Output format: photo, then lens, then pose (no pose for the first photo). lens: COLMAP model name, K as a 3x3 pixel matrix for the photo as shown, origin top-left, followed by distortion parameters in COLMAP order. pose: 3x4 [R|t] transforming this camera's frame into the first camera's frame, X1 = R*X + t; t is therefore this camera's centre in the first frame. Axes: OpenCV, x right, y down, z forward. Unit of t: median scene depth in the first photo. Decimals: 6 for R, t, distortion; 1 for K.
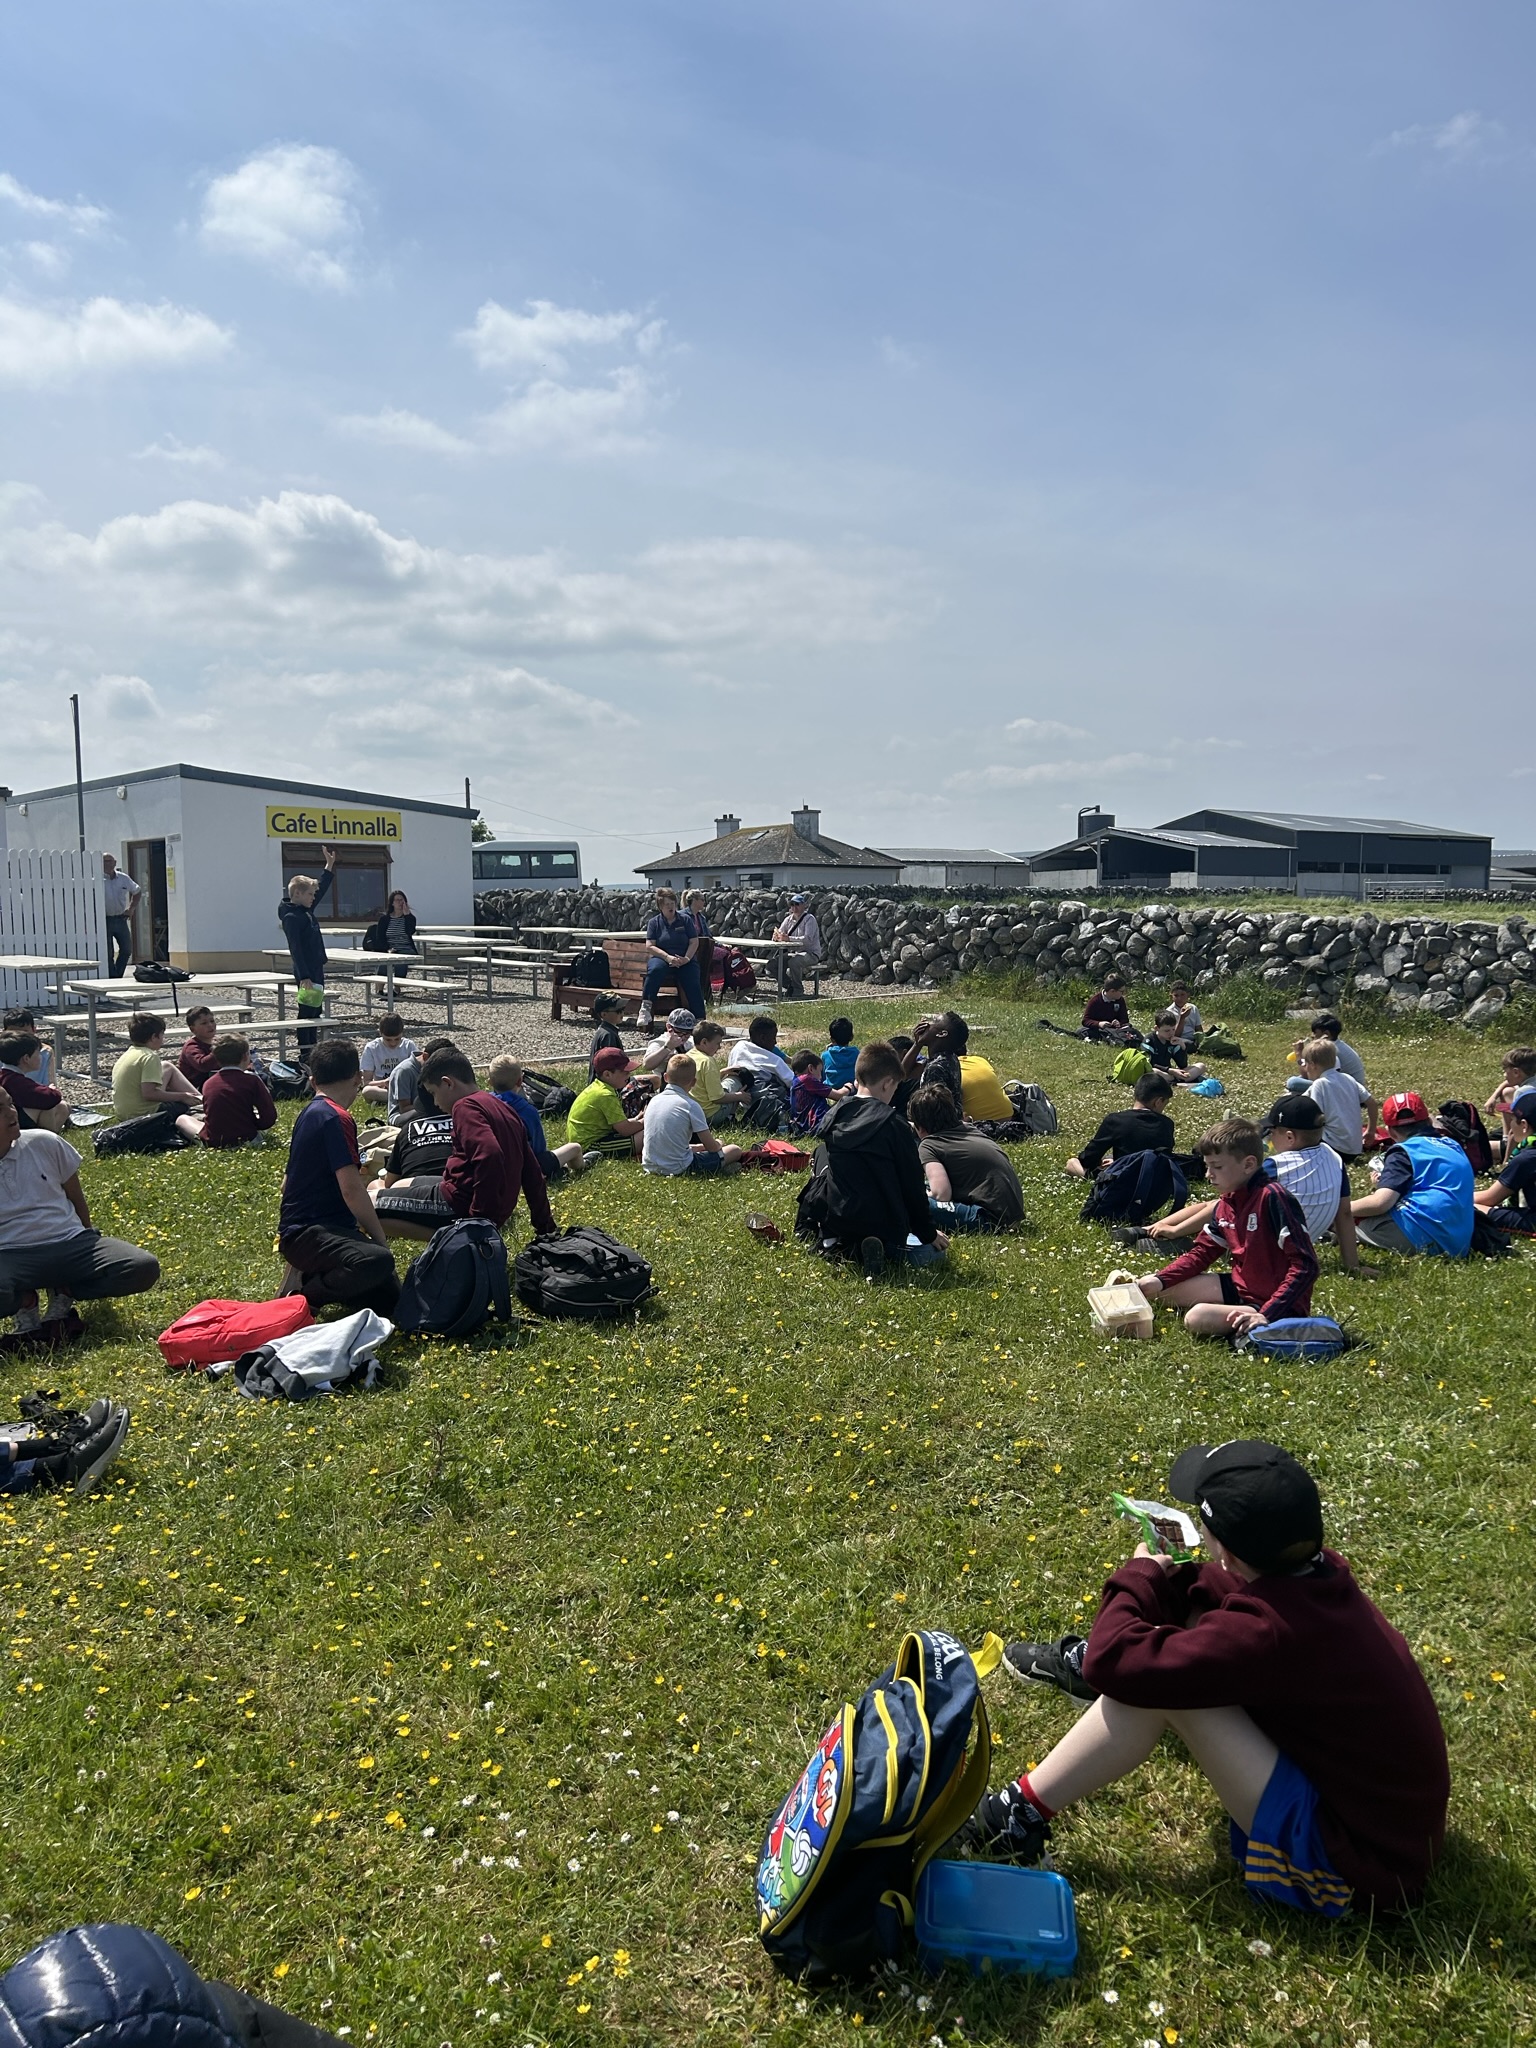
lens RADIAL K [[1525.2, 0, 771.1], [0, 1525.2, 1024.6], [0, 0, 1]] dist [0.010669, -0.002954]
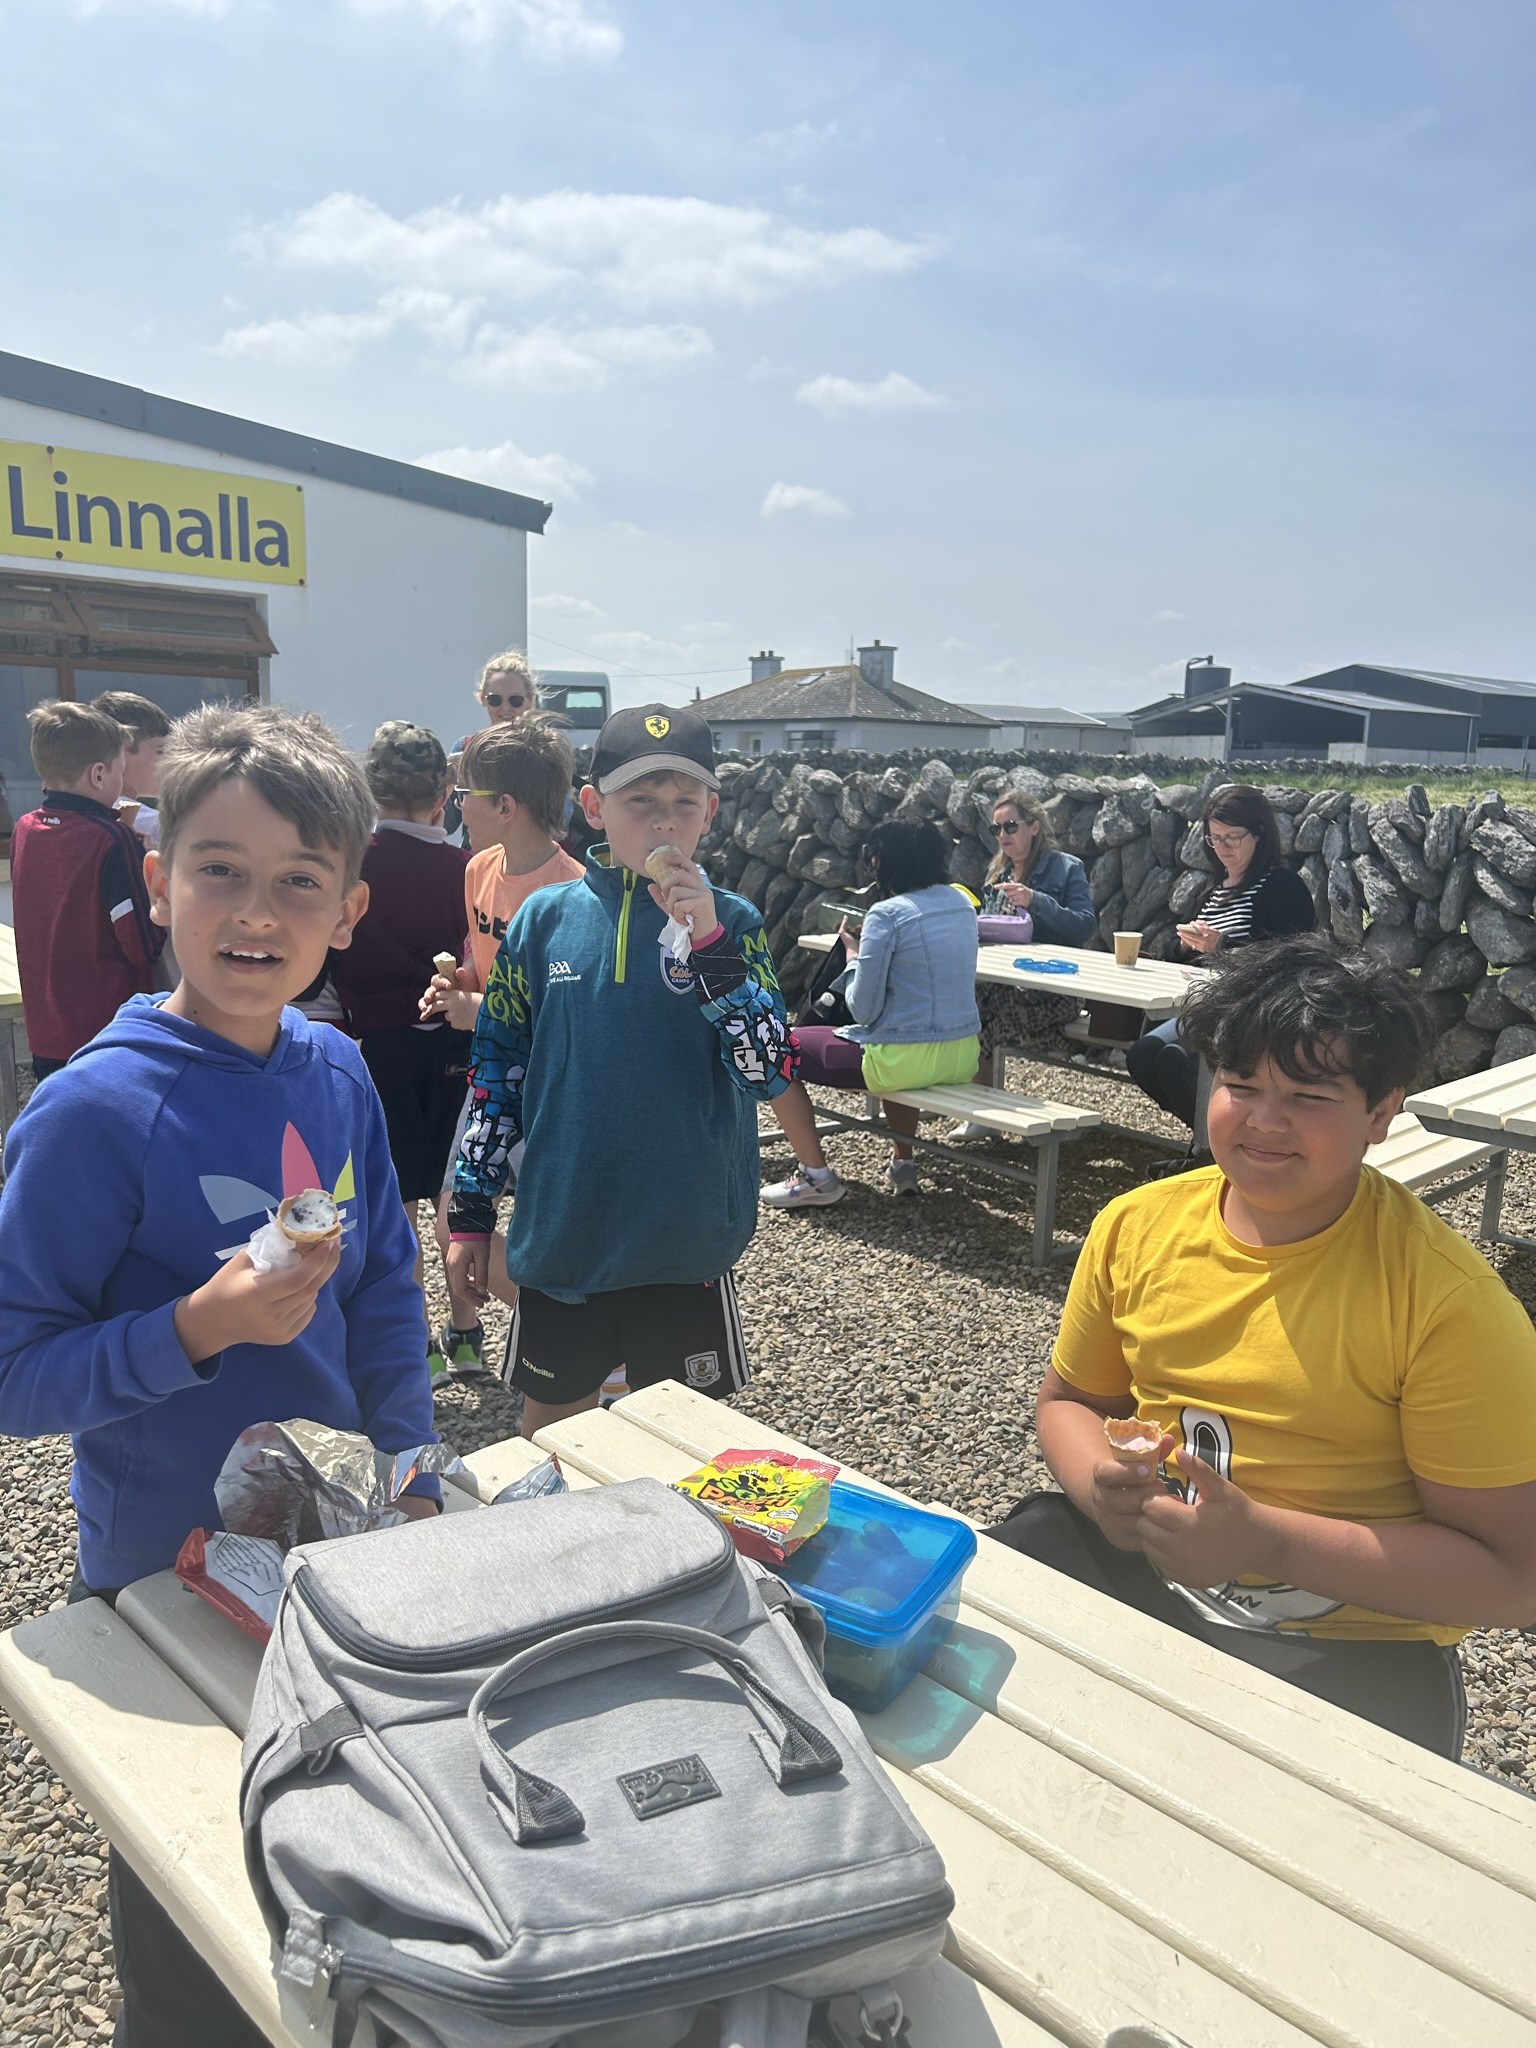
lens RADIAL K [[1525.2, 0, 763.8], [0, 1525.2, 1025.2], [0, 0, 1]] dist [0.010669, -0.002954]
pose [[0.999260, 0.020248, 0.032708, -0.051609], [-0.023146, 0.995599, 0.090809, -0.020412], [-0.030726, -0.091498, 0.995331, 0.222154]]
